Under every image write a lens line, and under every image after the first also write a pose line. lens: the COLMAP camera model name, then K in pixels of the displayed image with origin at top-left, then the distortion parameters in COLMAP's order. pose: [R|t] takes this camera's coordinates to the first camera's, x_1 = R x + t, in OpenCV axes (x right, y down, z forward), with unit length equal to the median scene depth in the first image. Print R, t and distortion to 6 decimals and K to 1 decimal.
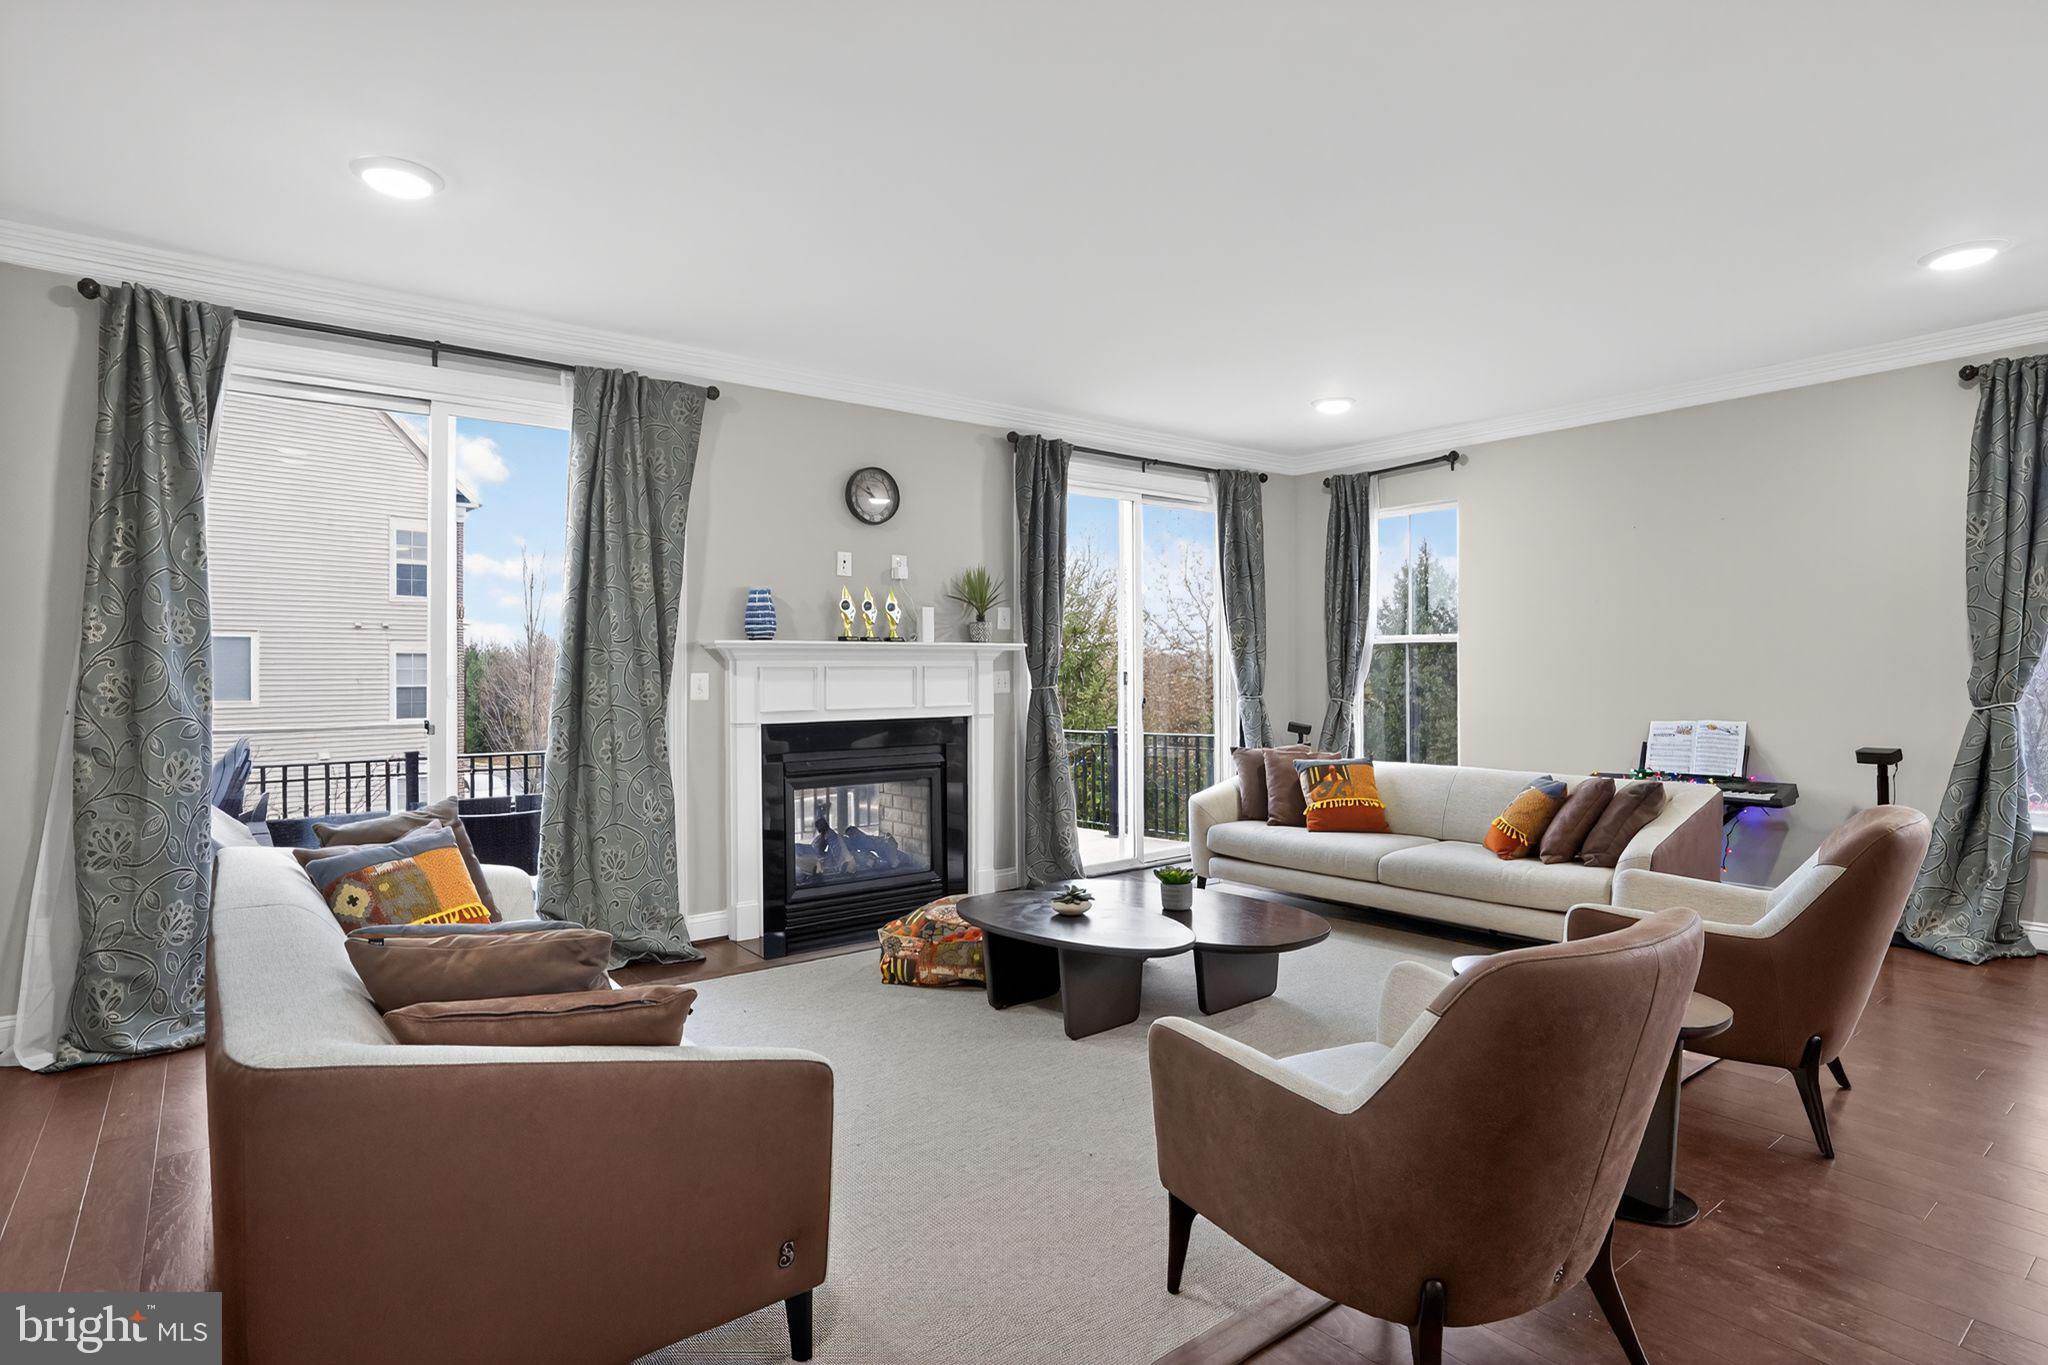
lens RADIAL K [[1064.2, 0, 1010.5], [0, 1064.2, 660.5], [0, 0, 1]] dist [-0.006787, 0.003884]
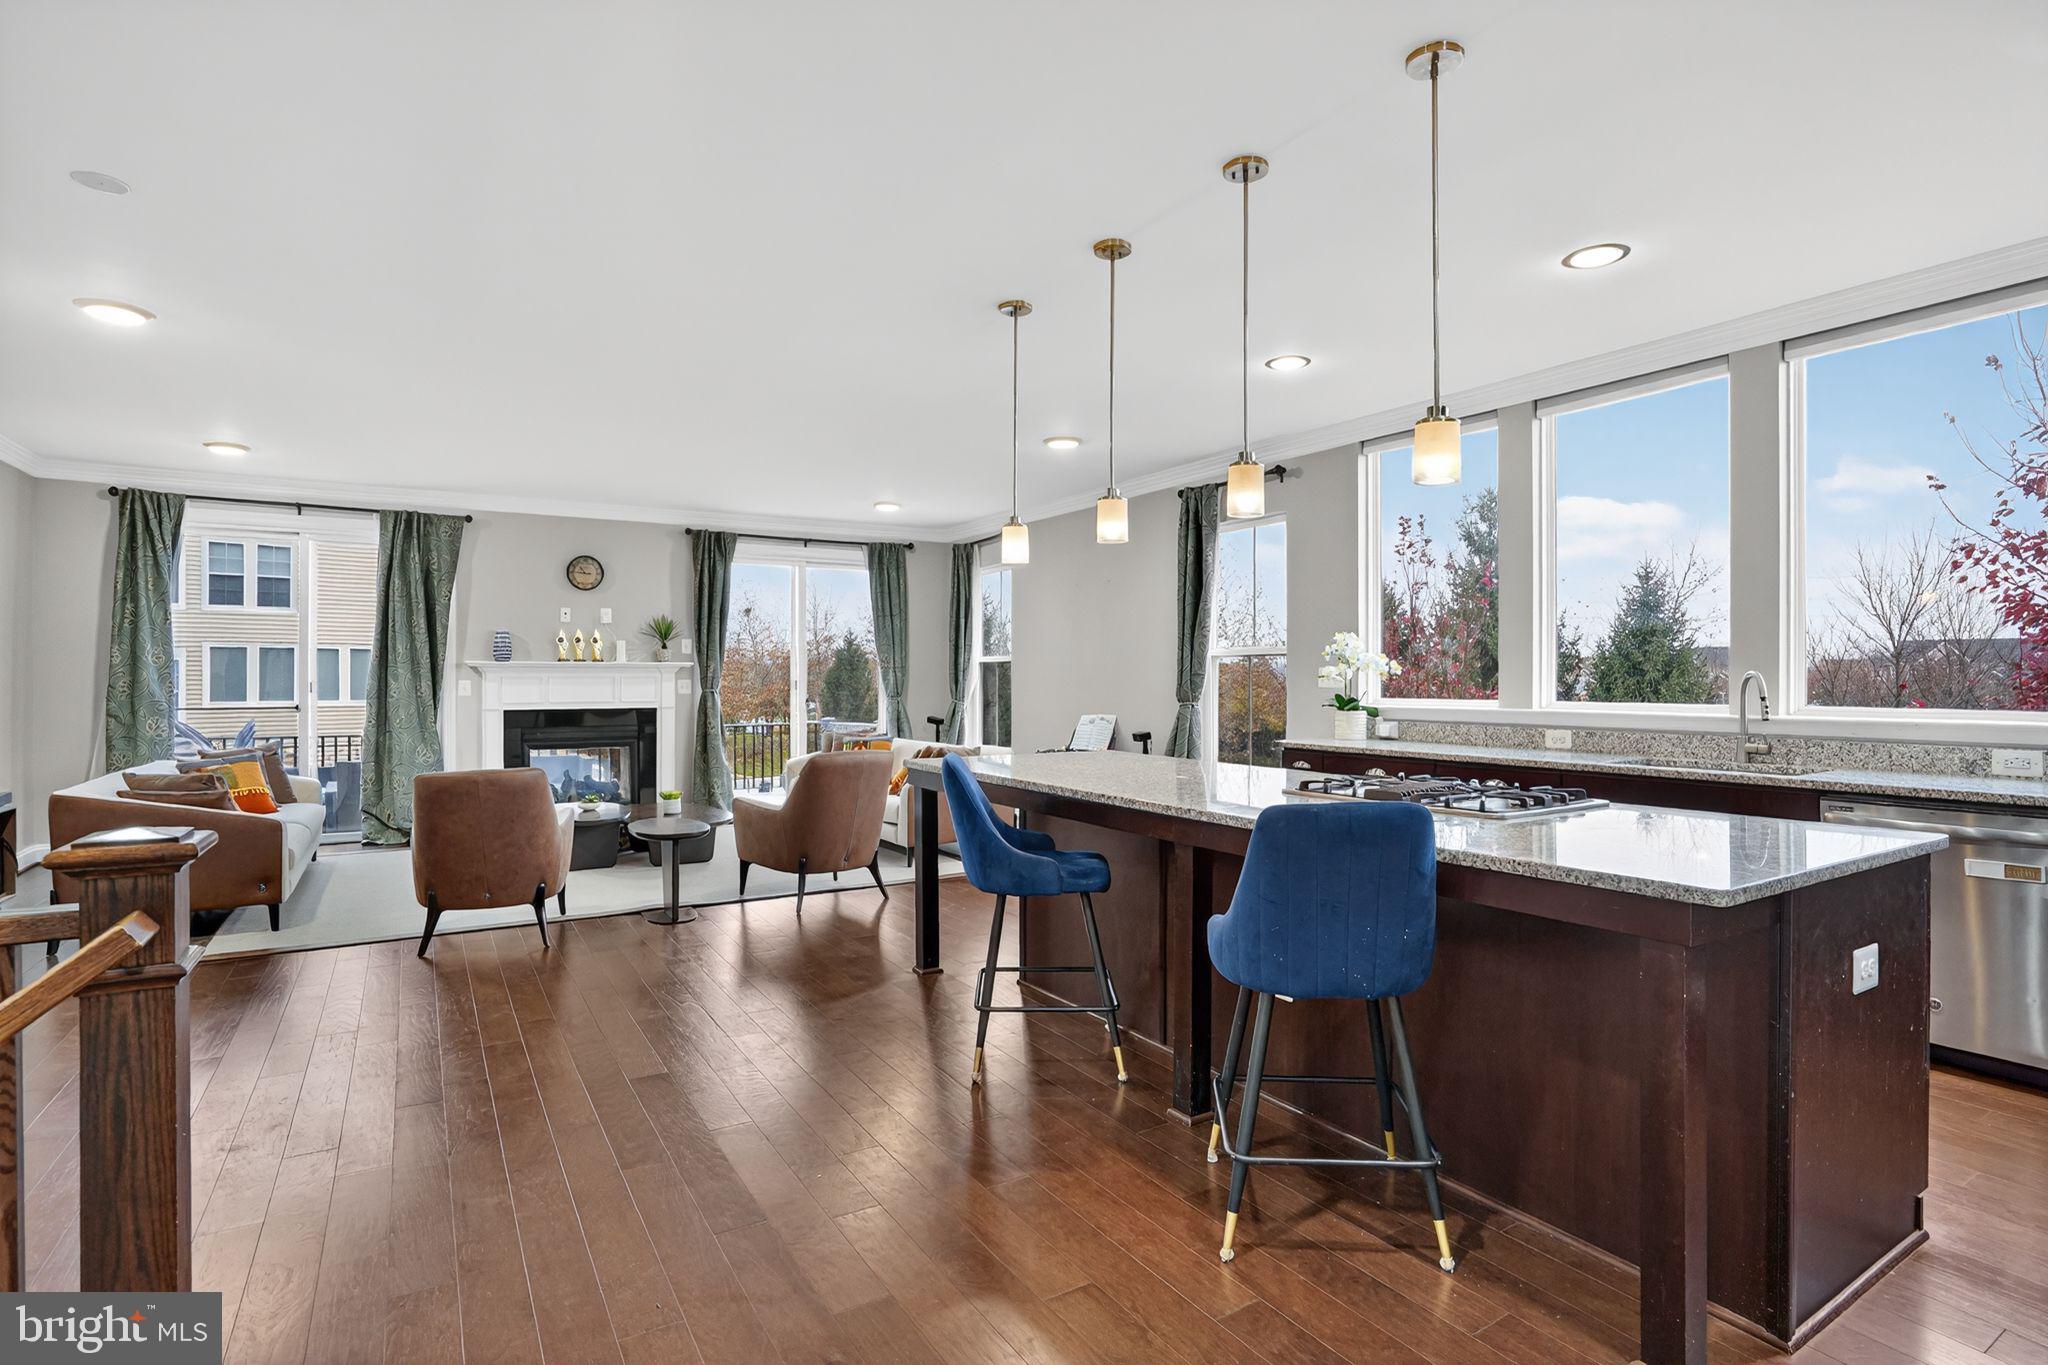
lens RADIAL K [[1064.2, 0, 1031.8], [0, 1064.2, 682.5], [0, 0, 1]] dist [-0.006787, 0.003884]
pose [[0.992488, 0.005110, -0.122234, 0.775096], [-0.003561, 0.999911, 0.012884, -0.009178], [0.122289, -0.012352, 0.992418, -0.555909]]
